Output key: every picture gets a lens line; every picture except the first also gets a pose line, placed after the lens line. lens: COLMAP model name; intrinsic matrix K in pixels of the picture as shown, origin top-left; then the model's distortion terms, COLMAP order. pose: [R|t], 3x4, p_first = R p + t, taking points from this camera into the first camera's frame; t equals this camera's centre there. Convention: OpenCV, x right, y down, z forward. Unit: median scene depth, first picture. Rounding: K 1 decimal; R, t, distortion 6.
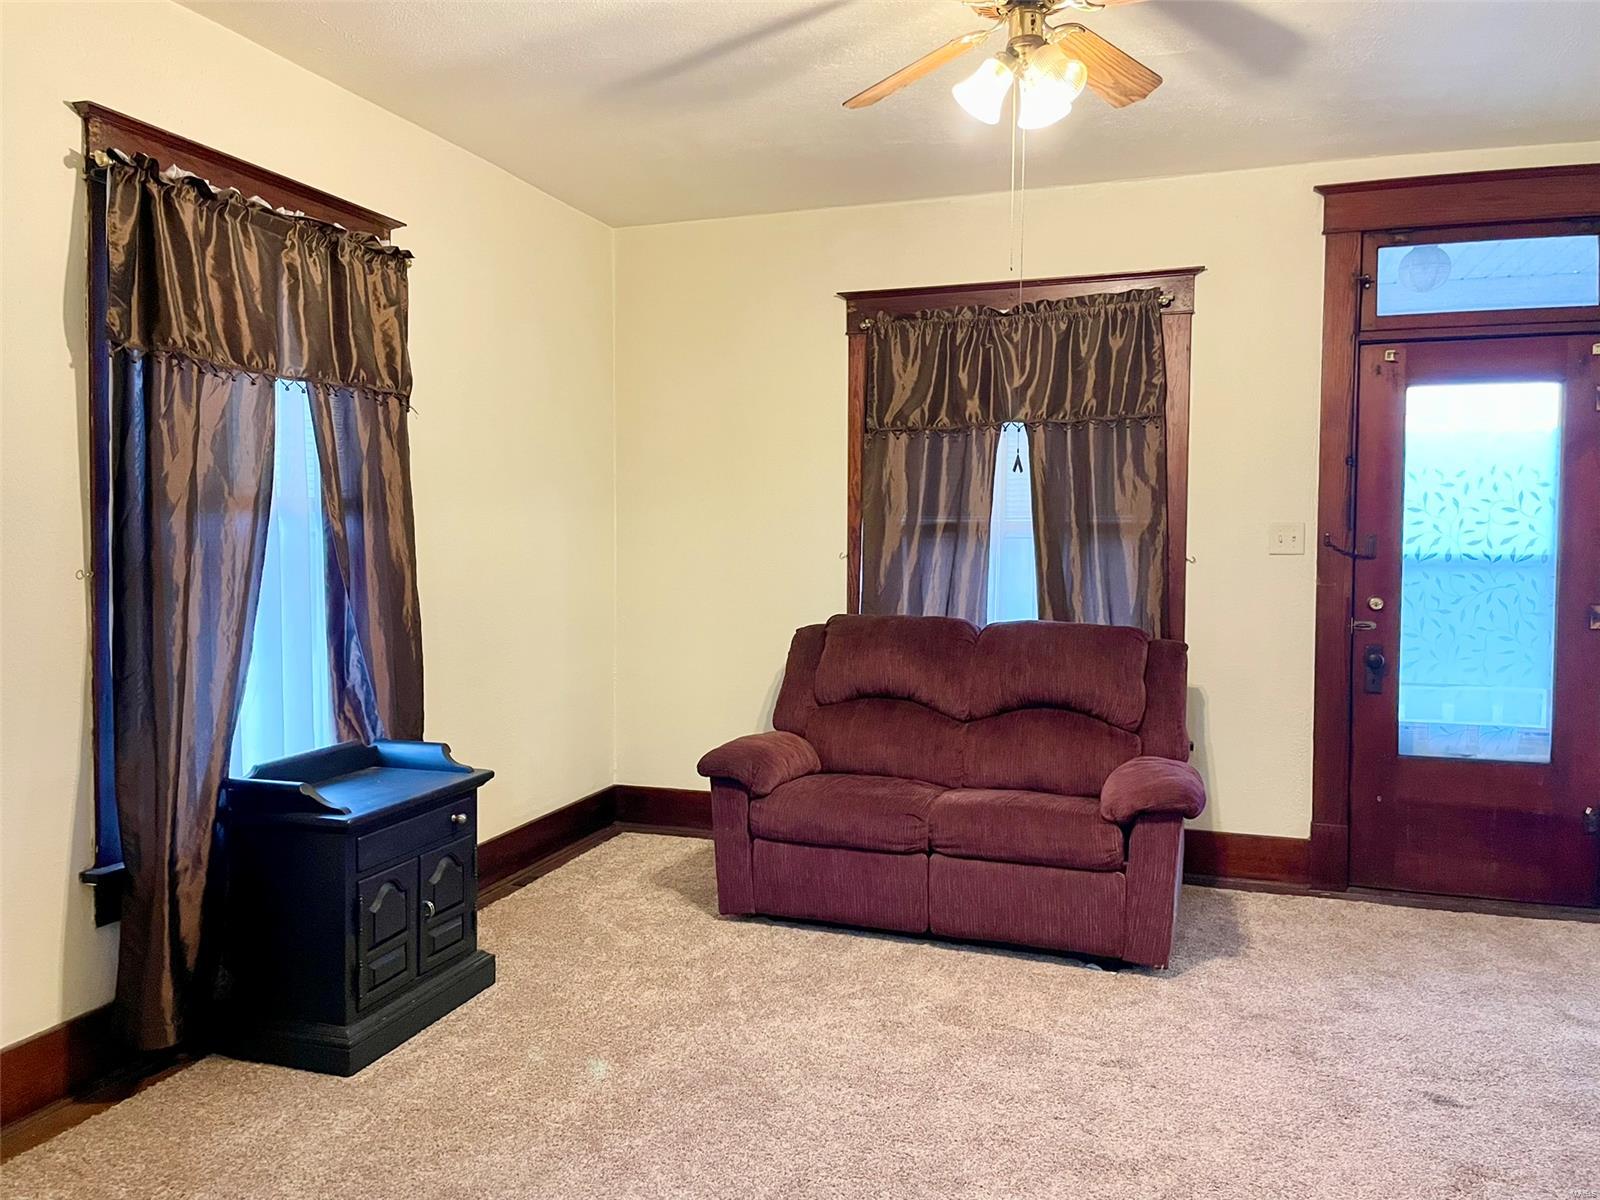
lens RADIAL K [[1216.1, 0, 791.6], [0, 1216.1, 587.9], [0, 0, 1]] dist [0.125528, -0.143975]
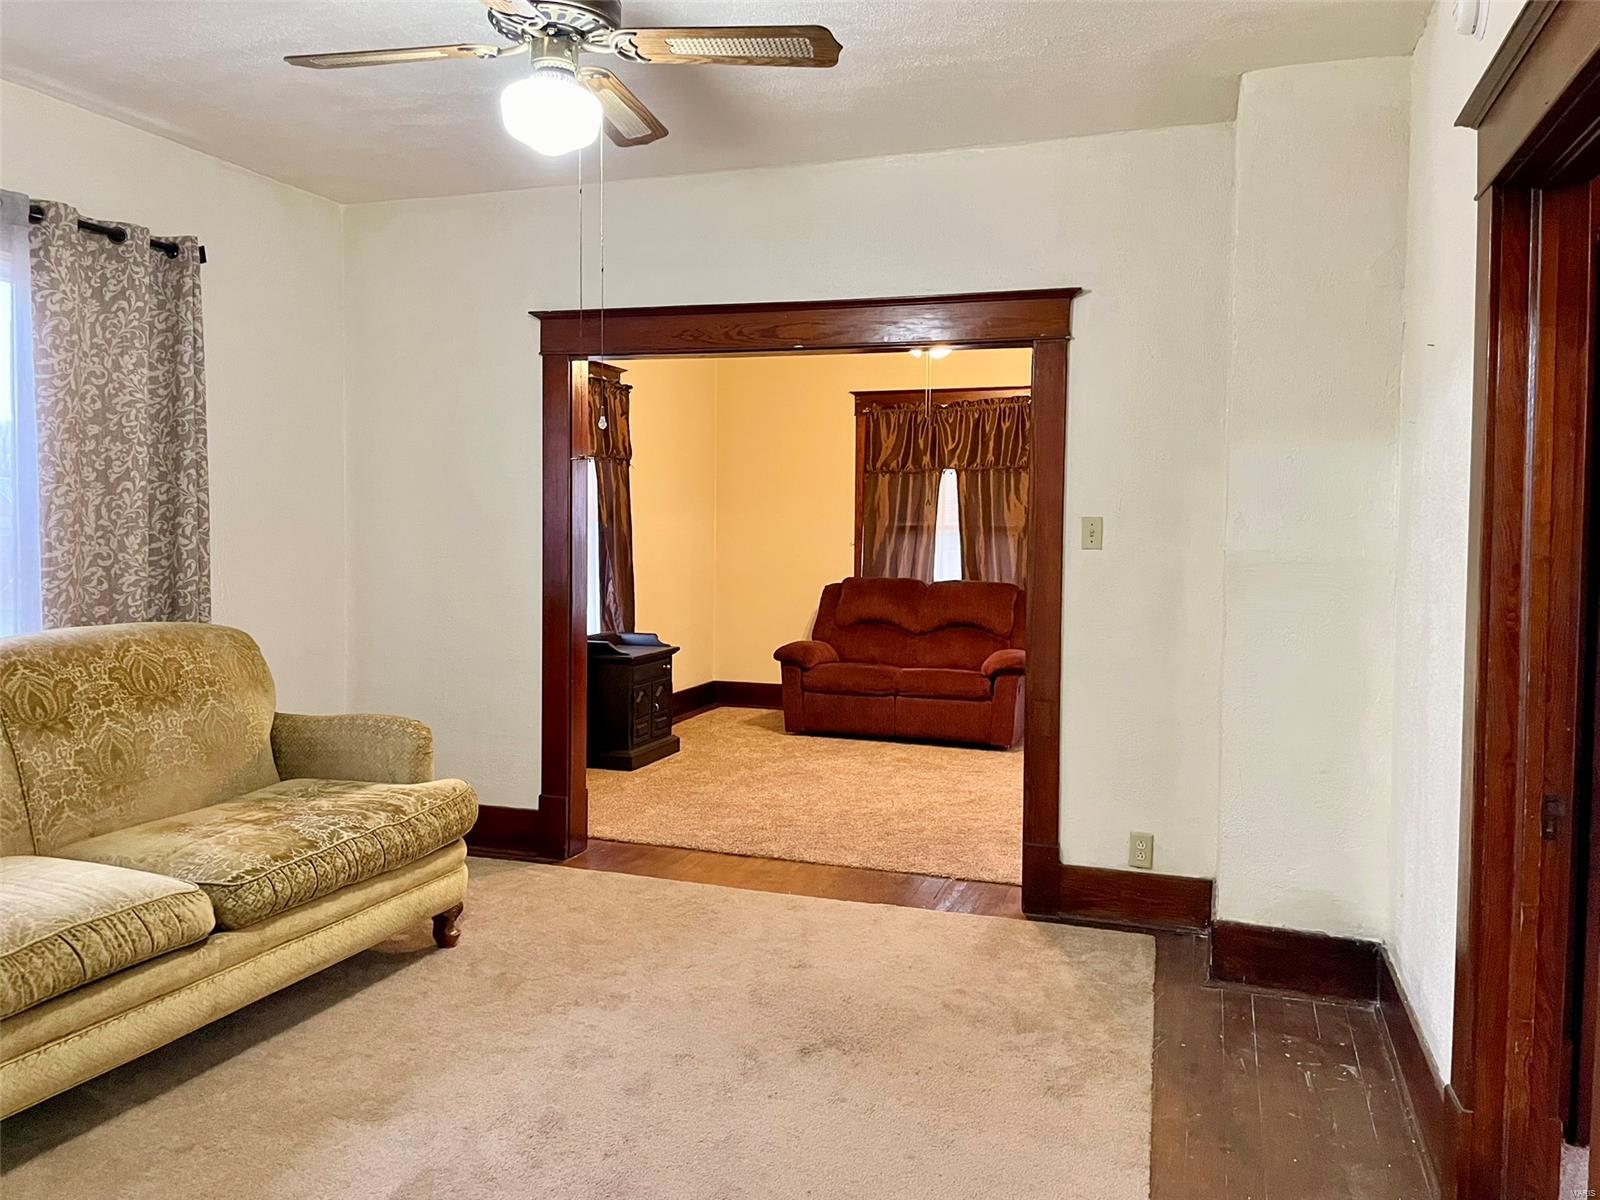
lens RADIAL K [[1216.1, 0, 791.6], [0, 1216.1, 587.9], [0, 0, 1]] dist [0.125528, -0.143975]
pose [[0.999960, 0.006203, -0.006490, -0.034368], [-0.006177, 0.999973, 0.004038, 0.032059], [0.006515, -0.003998, 0.999971, -0.786823]]
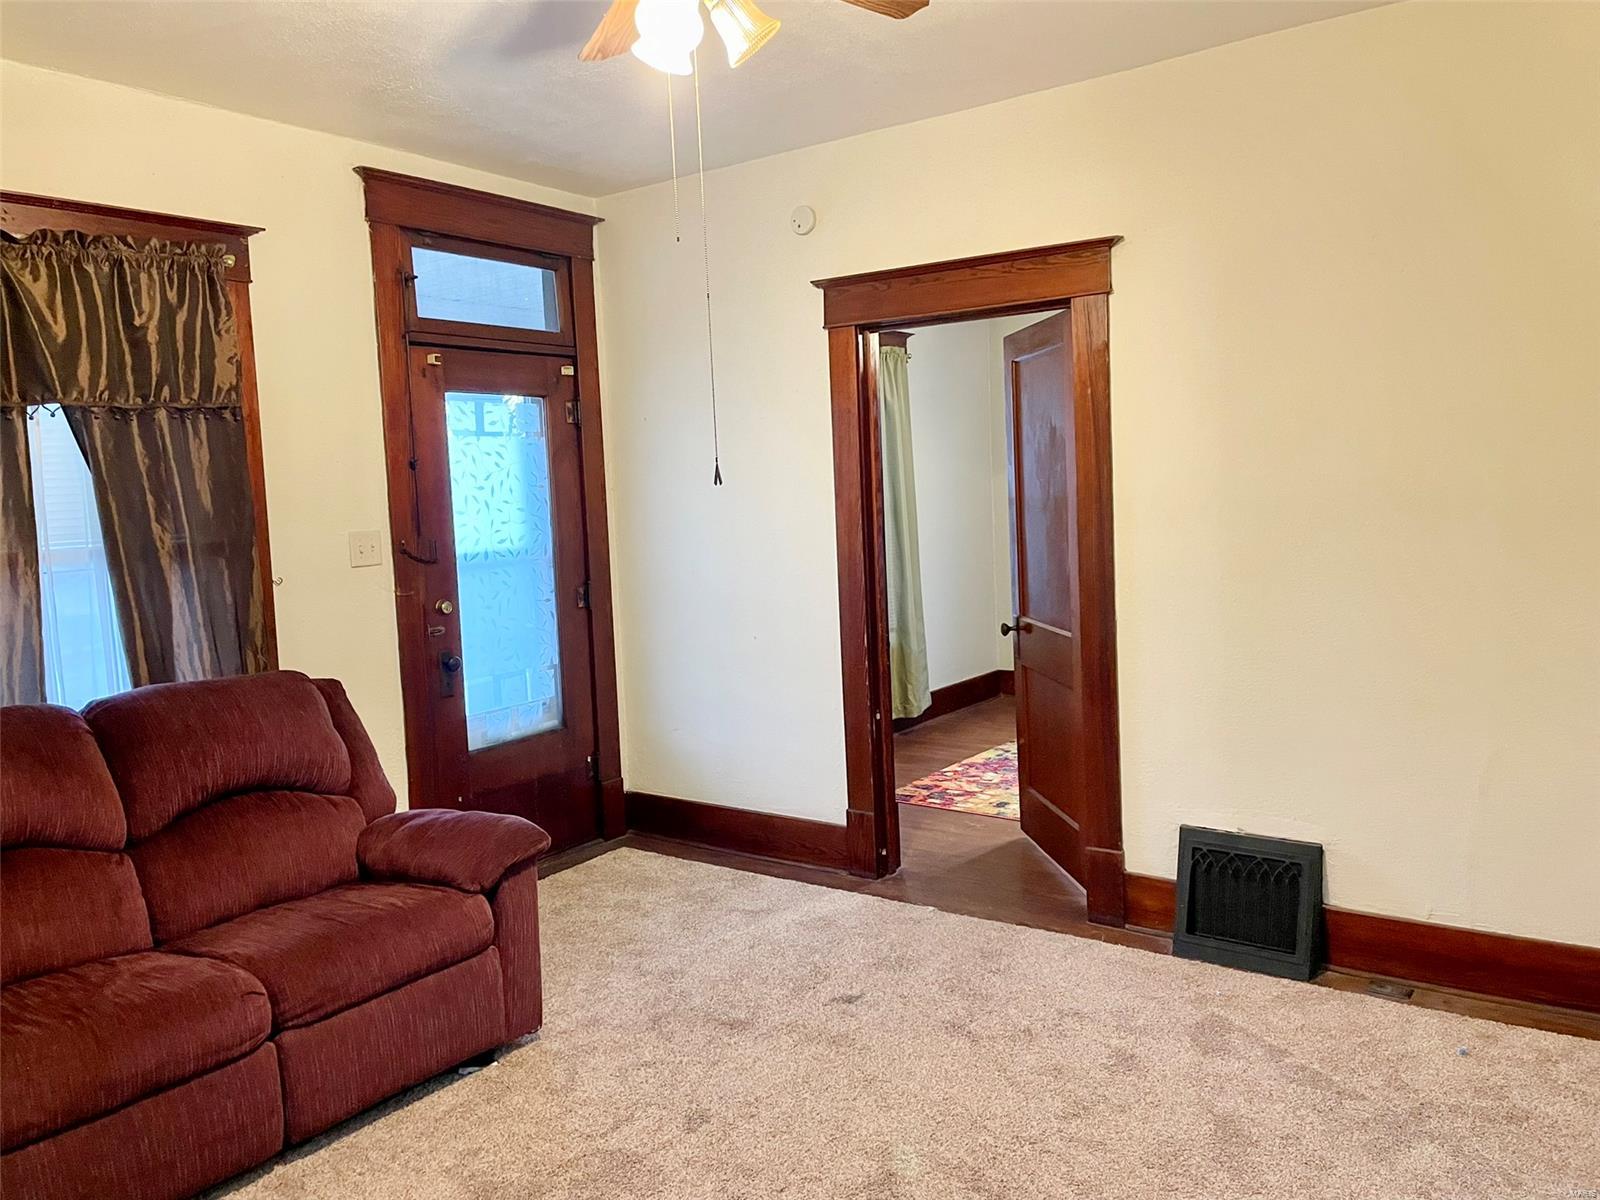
lens RADIAL K [[1216.1, 0, 791.6], [0, 1216.1, 587.9], [0, 0, 1]] dist [0.125528, -0.143975]
pose [[0.300887, -0.097497, 0.948663, -0.368073], [0.090003, 0.993223, 0.073530, -0.048802], [-0.949403, 0.063258, 0.307623, 0.413870]]
